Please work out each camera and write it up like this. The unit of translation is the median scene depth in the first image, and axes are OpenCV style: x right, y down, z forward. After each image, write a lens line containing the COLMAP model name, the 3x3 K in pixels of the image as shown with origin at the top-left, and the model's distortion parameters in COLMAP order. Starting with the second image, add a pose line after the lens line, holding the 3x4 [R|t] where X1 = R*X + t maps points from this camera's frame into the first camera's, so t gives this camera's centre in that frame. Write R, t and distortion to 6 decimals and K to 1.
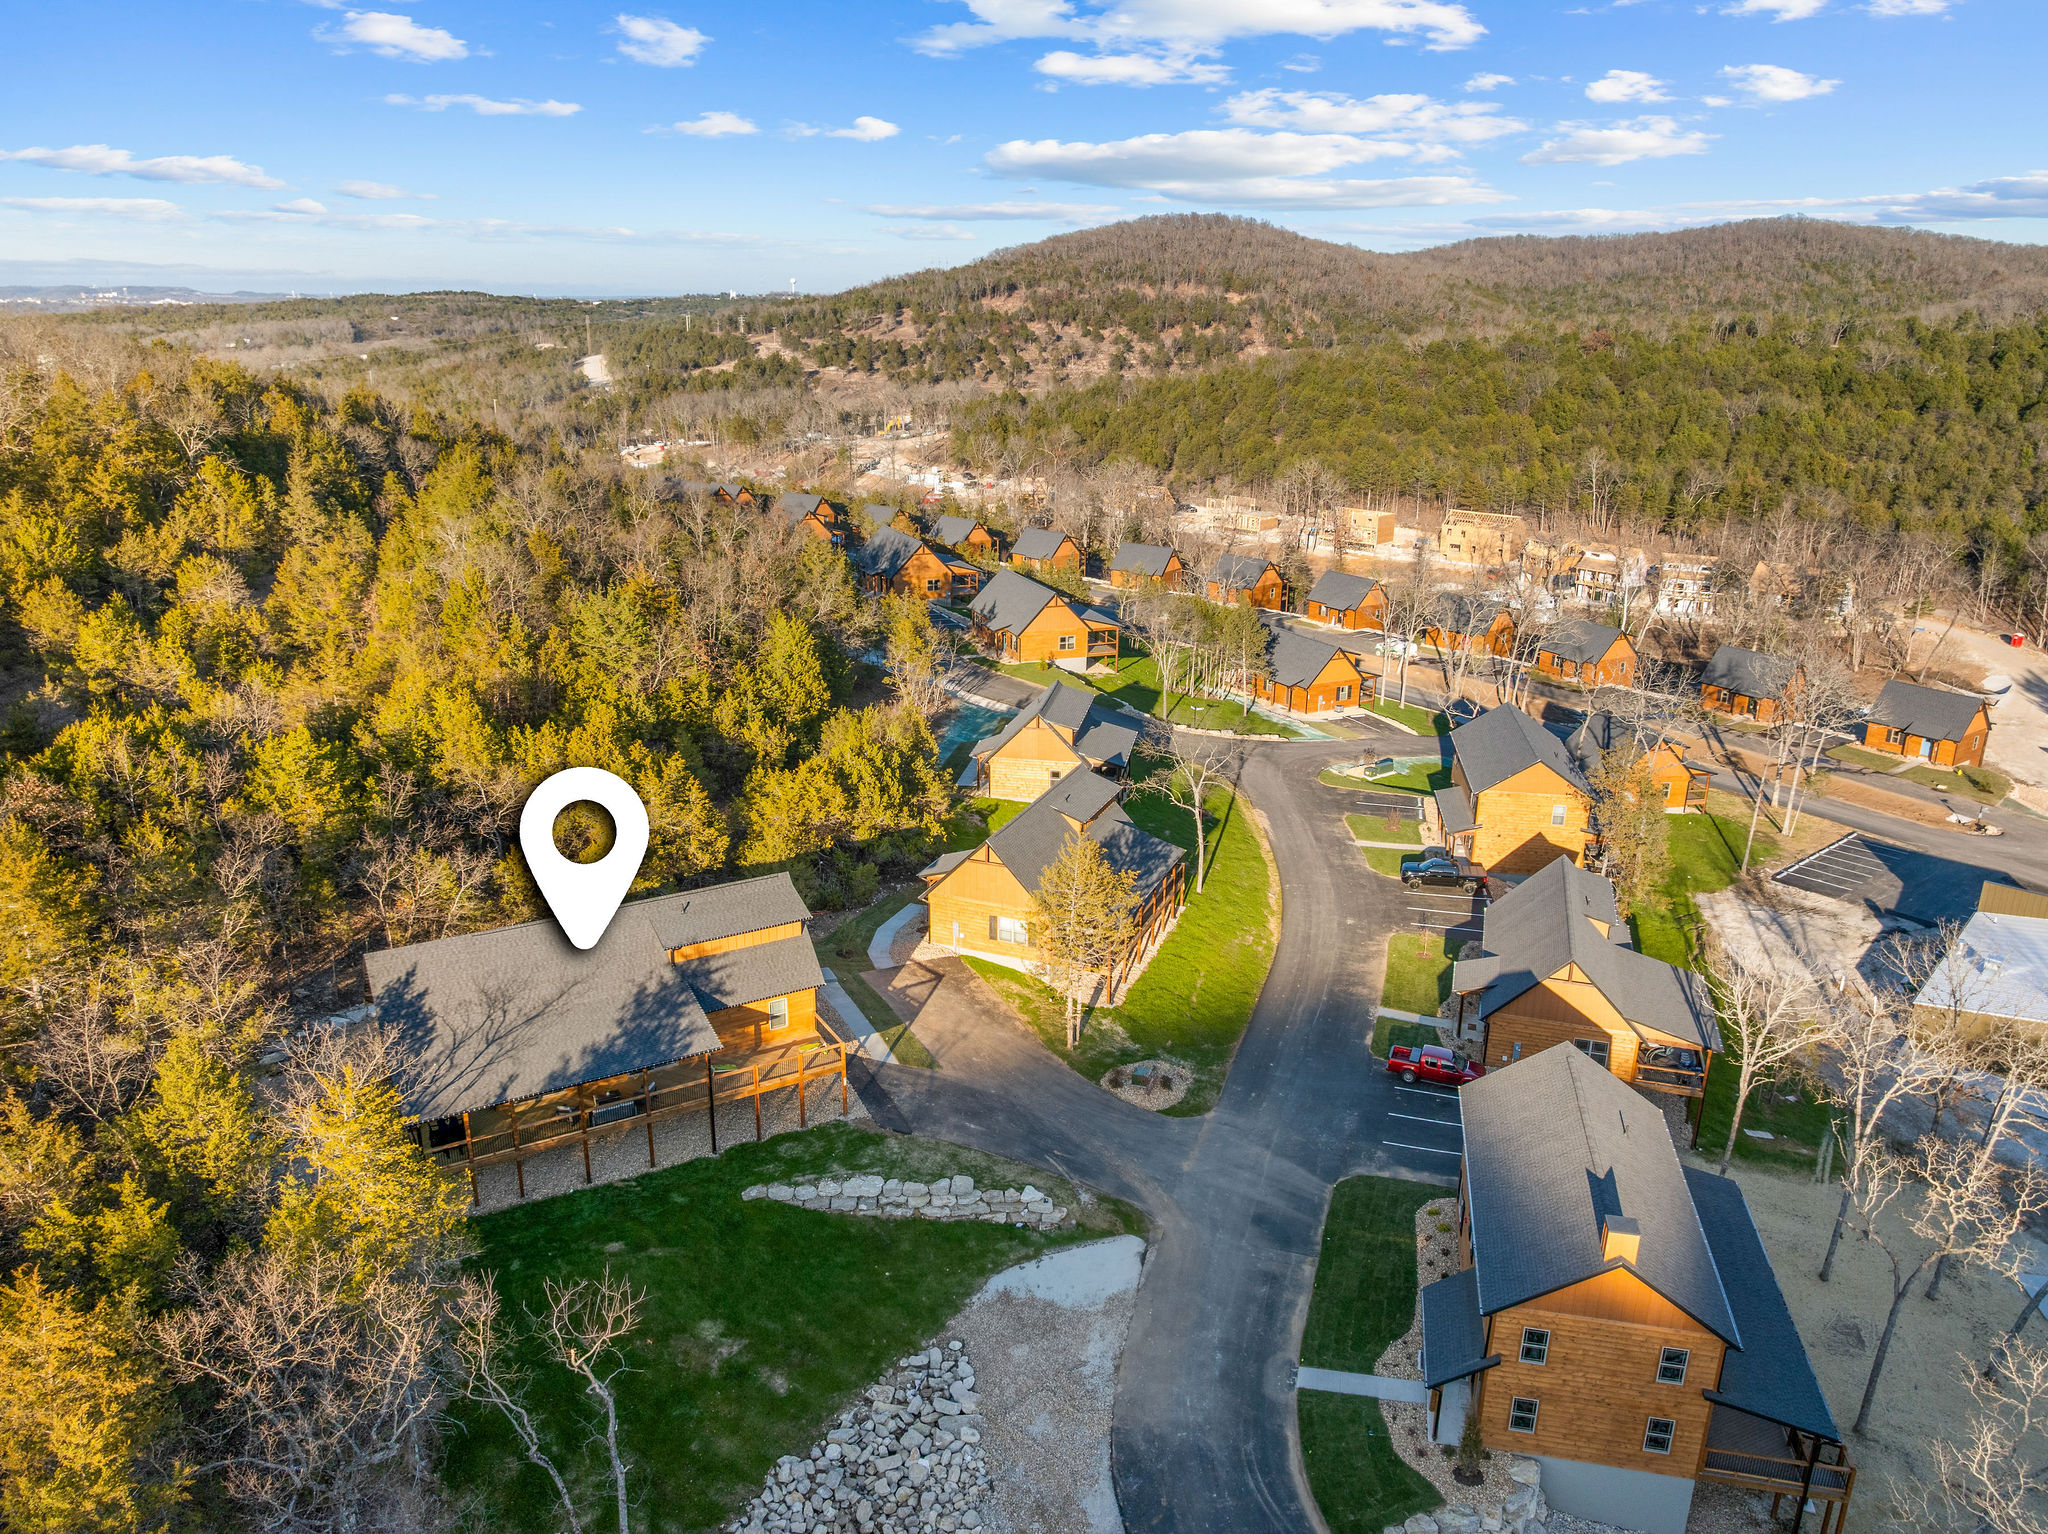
lens RADIAL K [[1446.2, 0, 1038.7], [0, 1446.2, 771.7], [0, 0, 1]] dist [-0.046588, 0.012130]
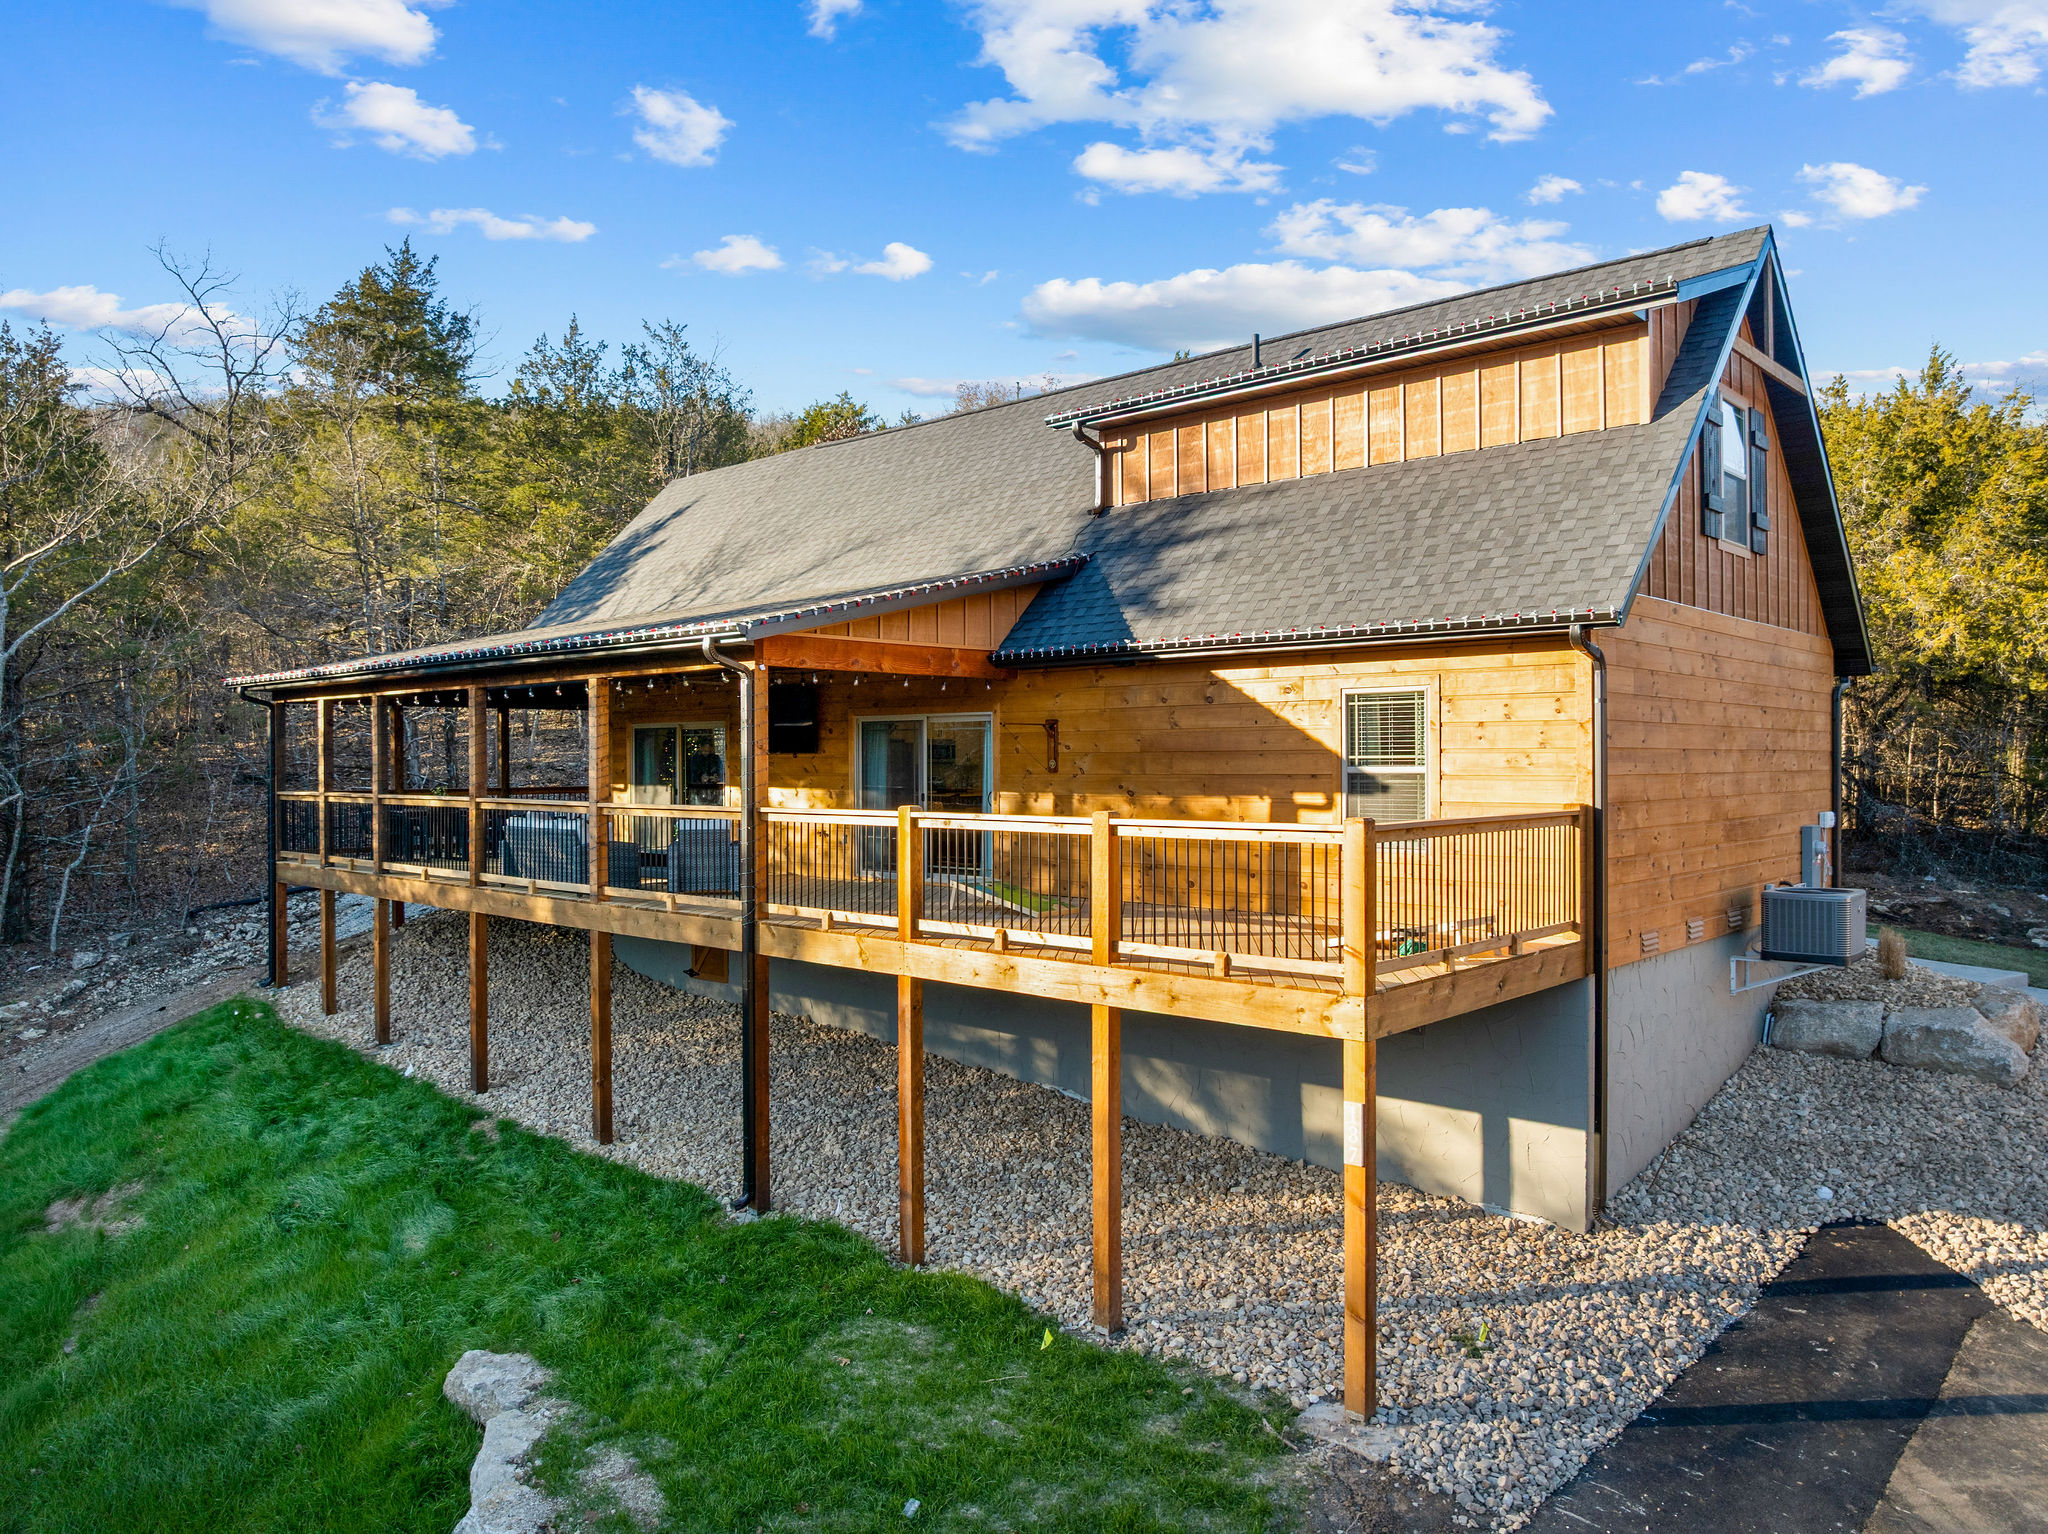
lens RADIAL K [[1446.2, 0, 1033.1], [0, 1446.2, 771.0], [0, 0, 1]] dist [-0.046588, 0.012130]
pose [[0.281516, -0.011881, -0.959483, -0.011949], [-0.292335, 0.951327, -0.097552, 0.217473], [0.913941, 0.307953, 0.264341, 0.984278]]
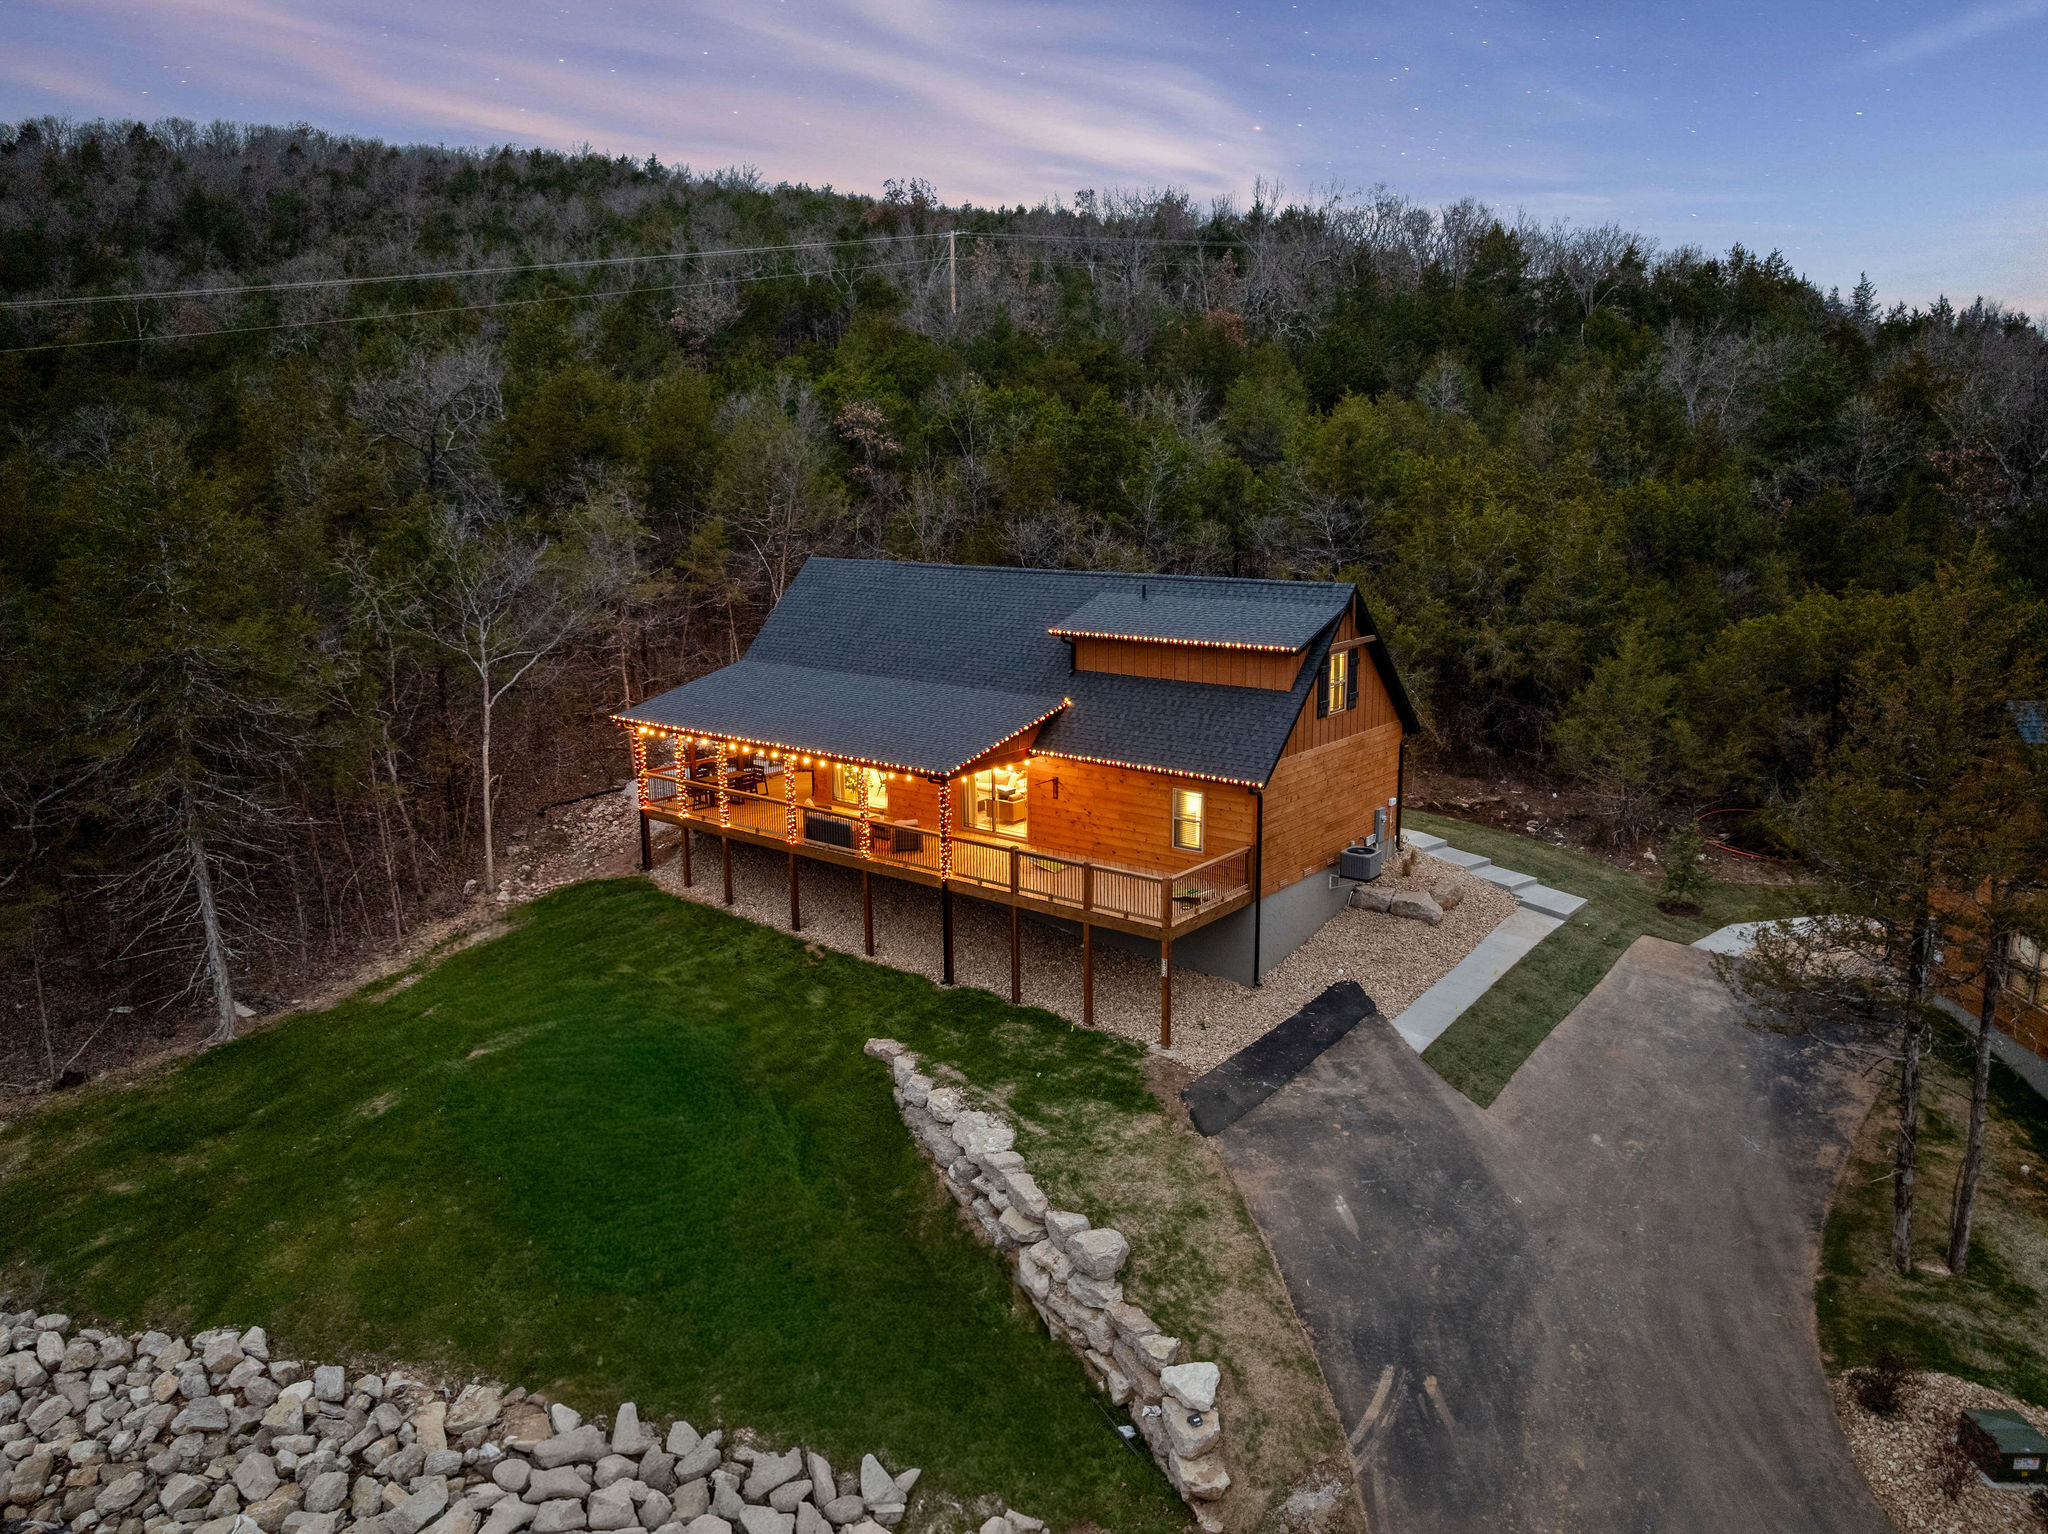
lens RADIAL K [[1446.2, 0, 1026.7], [0, 1446.2, 774.3], [0, 0, 1]] dist [-0.046588, 0.012130]
pose [[0.339001, 0.180346, -0.923339, 0.285901], [-0.278401, 0.956727, 0.084653, 0.136461], [0.898650, 0.228361, 0.374539, 0.820867]]
